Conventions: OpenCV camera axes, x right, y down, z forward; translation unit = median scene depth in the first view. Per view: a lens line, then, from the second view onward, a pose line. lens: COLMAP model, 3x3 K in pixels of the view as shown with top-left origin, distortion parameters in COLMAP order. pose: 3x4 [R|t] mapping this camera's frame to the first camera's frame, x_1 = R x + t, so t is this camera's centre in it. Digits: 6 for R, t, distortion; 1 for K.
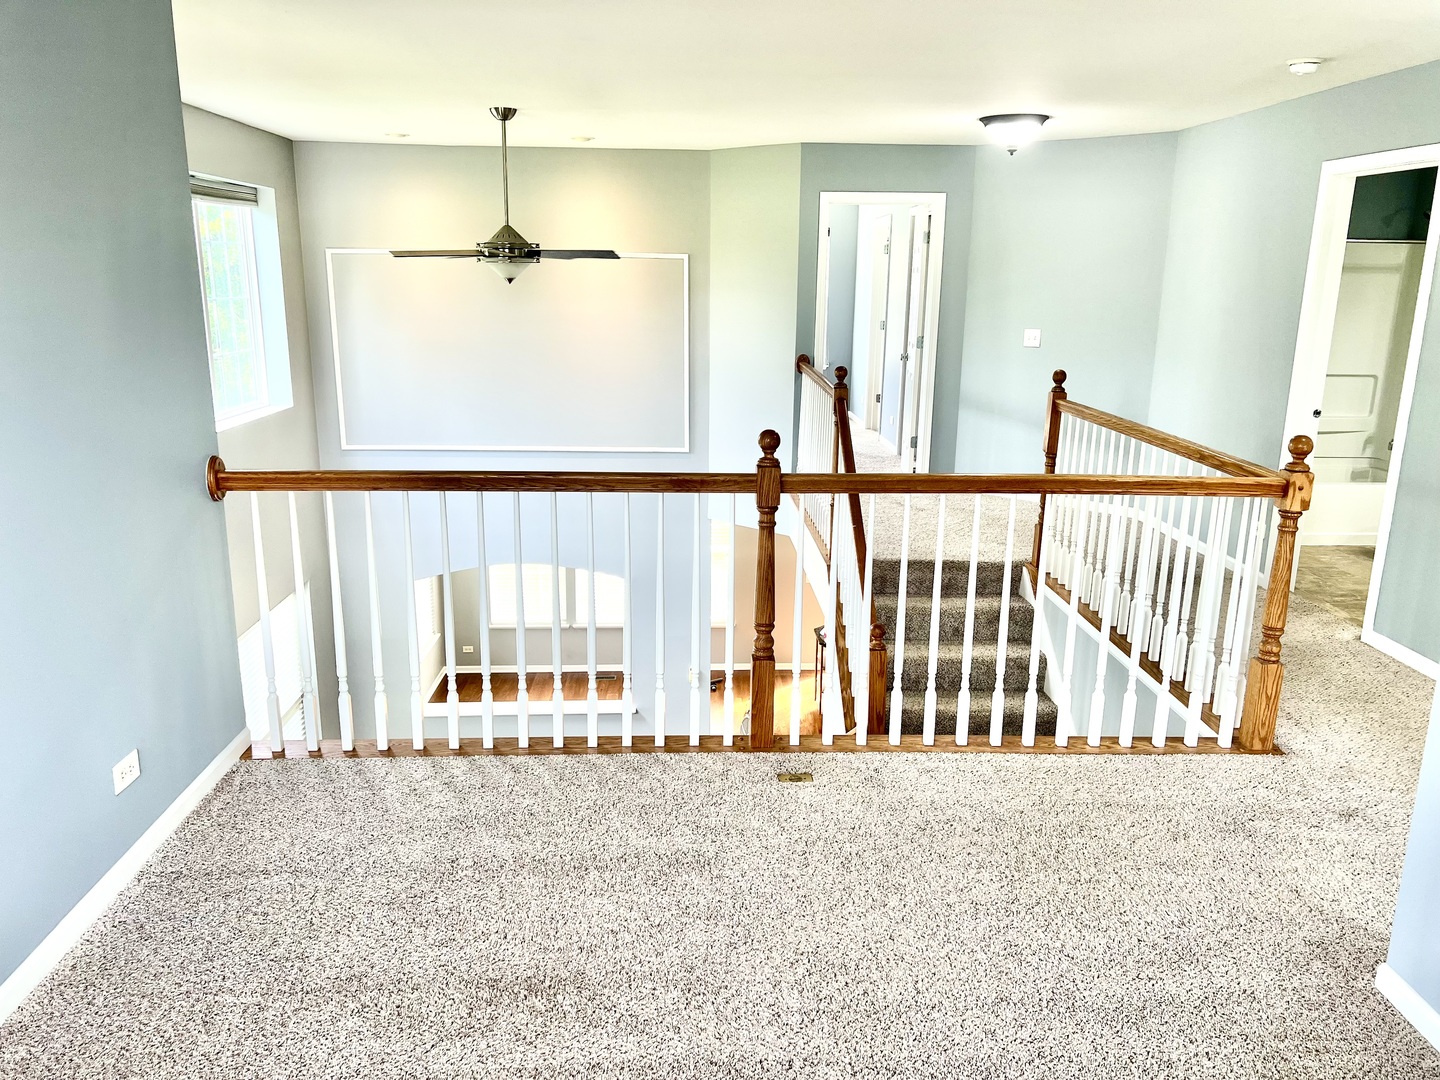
lens RADIAL K [[1080.2, 0, 715.0], [0, 1080.2, 543.2], [0, 0, 1]] dist [0.039514, -0.003657]
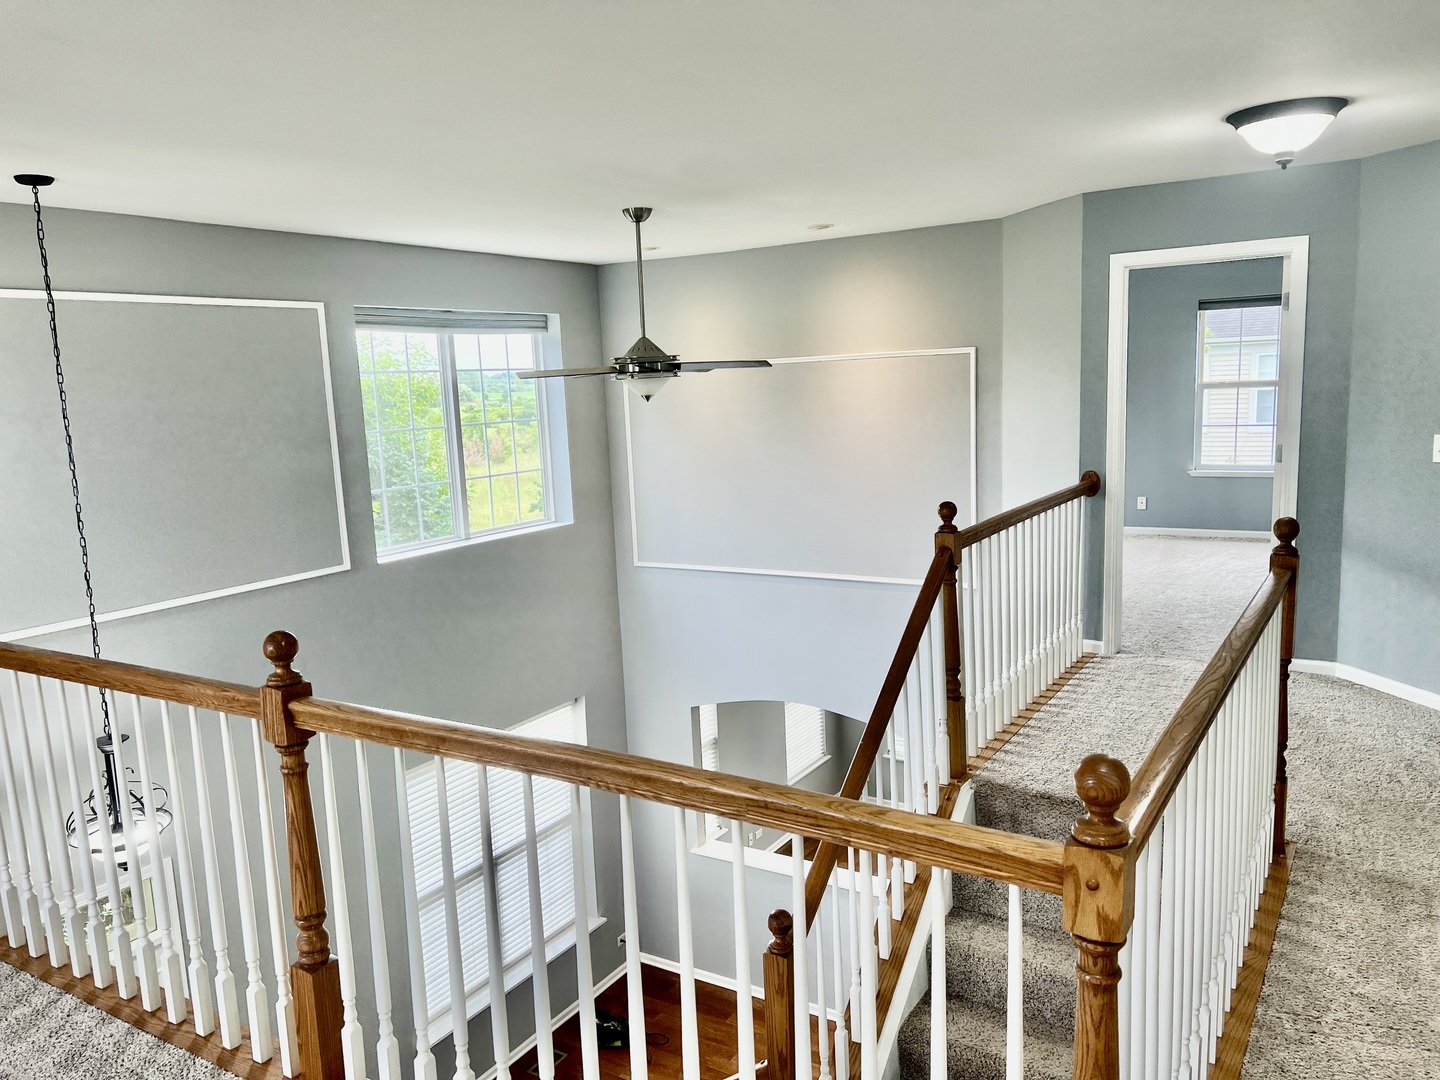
lens RADIAL K [[1063.7, 0, 720.2], [0, 1063.7, 562.8], [0, 0, 1]] dist [0.104397, -0.122074]
pose [[0.822646, 0.053291, -0.566051, 0.366409], [-0.089981, 0.995253, -0.037072, -0.081772], [0.561389, 0.081431, 0.823536, 0.326885]]
